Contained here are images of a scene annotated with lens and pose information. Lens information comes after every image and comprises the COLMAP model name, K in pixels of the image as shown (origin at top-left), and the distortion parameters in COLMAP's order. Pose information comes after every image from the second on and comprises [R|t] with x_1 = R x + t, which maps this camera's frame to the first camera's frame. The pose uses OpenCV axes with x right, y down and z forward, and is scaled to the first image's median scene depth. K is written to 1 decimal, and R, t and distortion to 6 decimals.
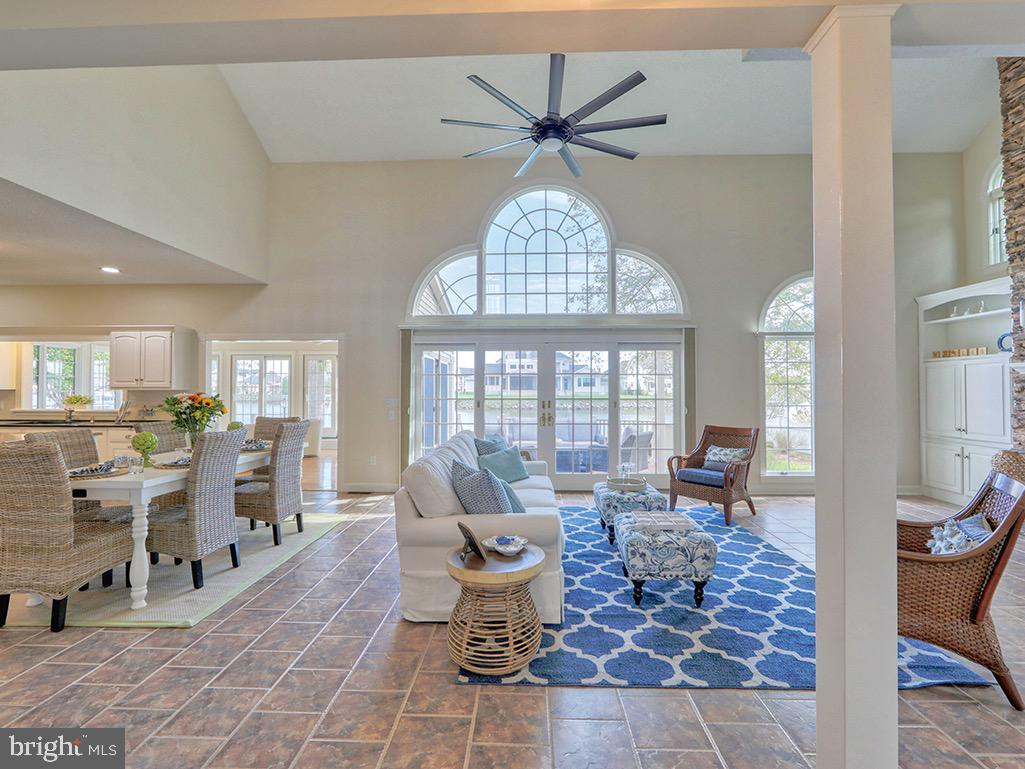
lens RADIAL K [[480.8, 0, 514.0], [0, 480.8, 383.3], [0, 0, 1]] dist [-0.009343, 0.000081]
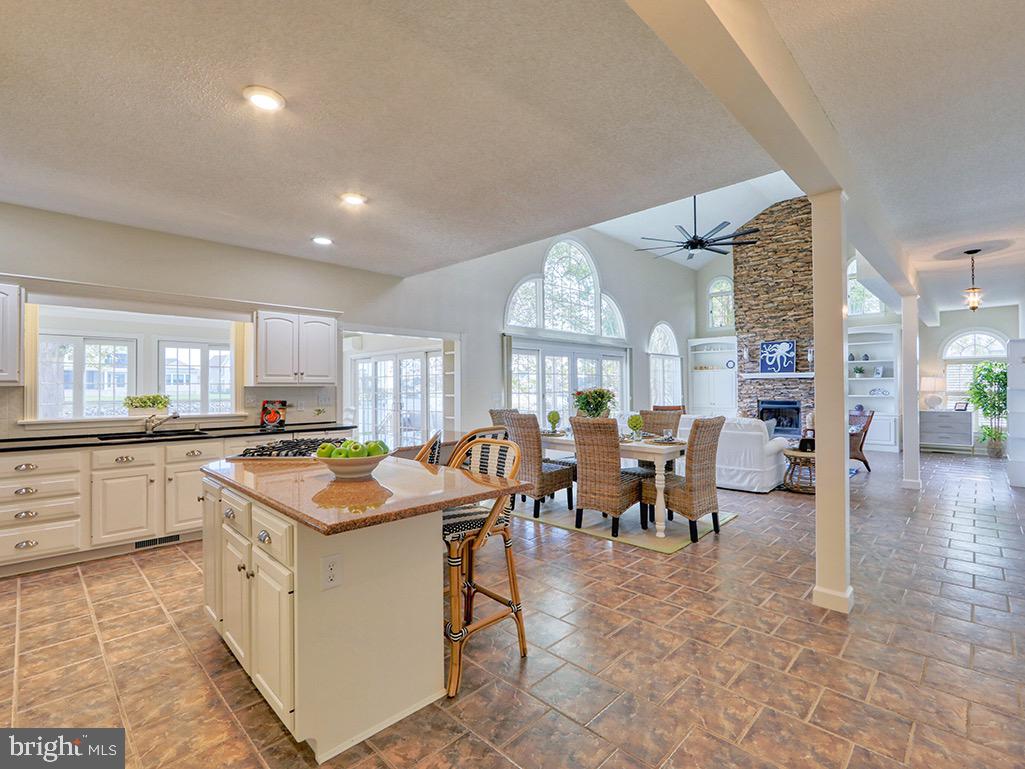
lens RADIAL K [[480.8, 0, 514.0], [0, 480.8, 383.3], [0, 0, 1]] dist [-0.009343, 0.000081]
pose [[0.674189, 0.002818, 0.738554, -1.539624], [-0.006620, 0.999976, 0.002227, 0.006449], [-0.738529, -0.006391, 0.674191, 0.240225]]
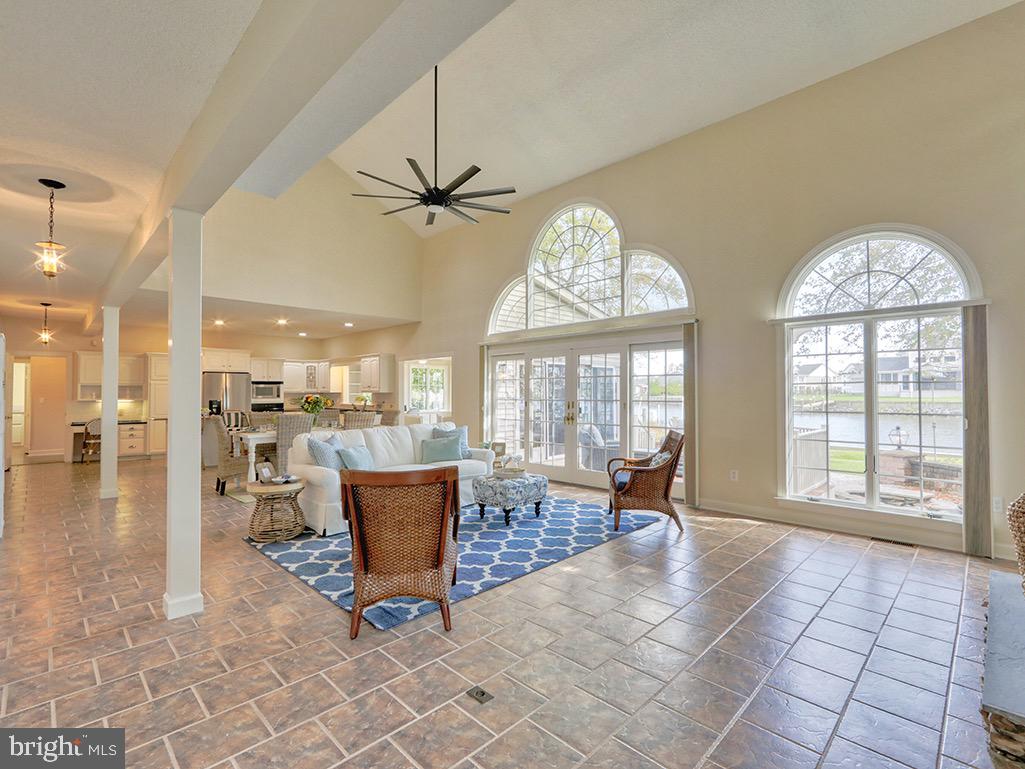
lens RADIAL K [[480.8, 0, 514.0], [0, 480.8, 383.3], [0, 0, 1]] dist [-0.009343, 0.000081]
pose [[0.728129, -0.015558, -0.685264, 1.015984], [0.013968, 0.999872, -0.007860, 0.001552], [0.685298, -0.003849, 0.728252, 0.153735]]
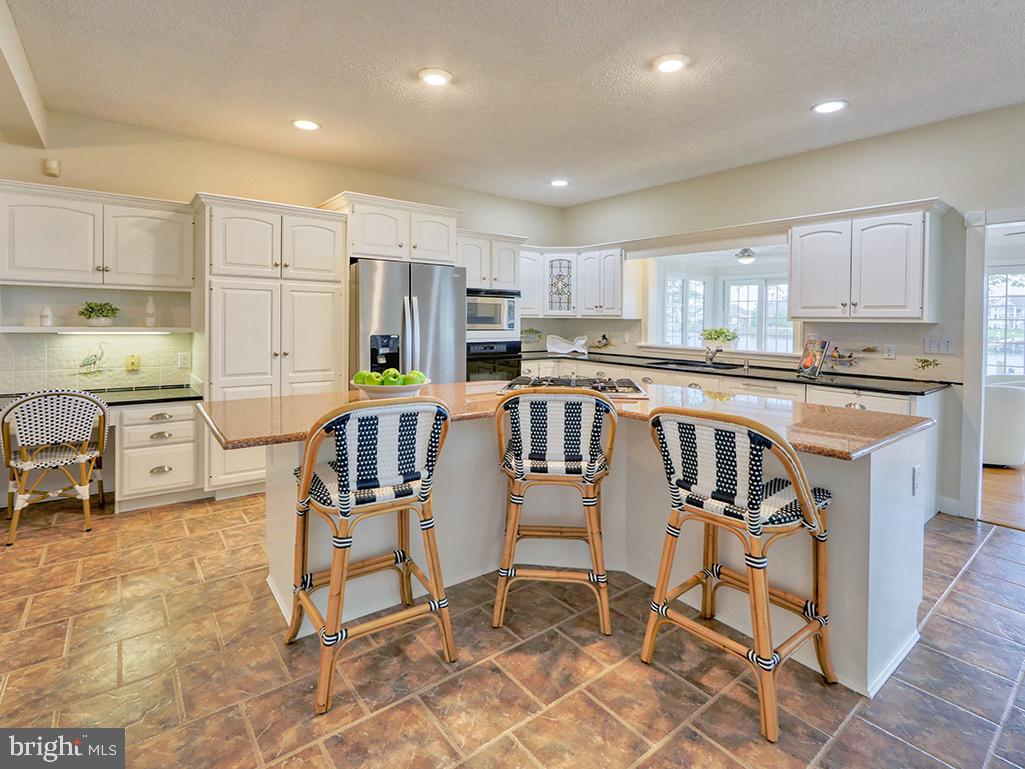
lens RADIAL K [[449.0, 0, 533.0], [0, 449.0, 325.4], [0, 0, 1]] dist [-0.013799, 0.000139]
pose [[0.698373, 0.019368, -0.715472, -0.895096], [0.001320, 0.999597, 0.028348, 0.002665], [0.715733, -0.020741, 0.698066, 0.478999]]
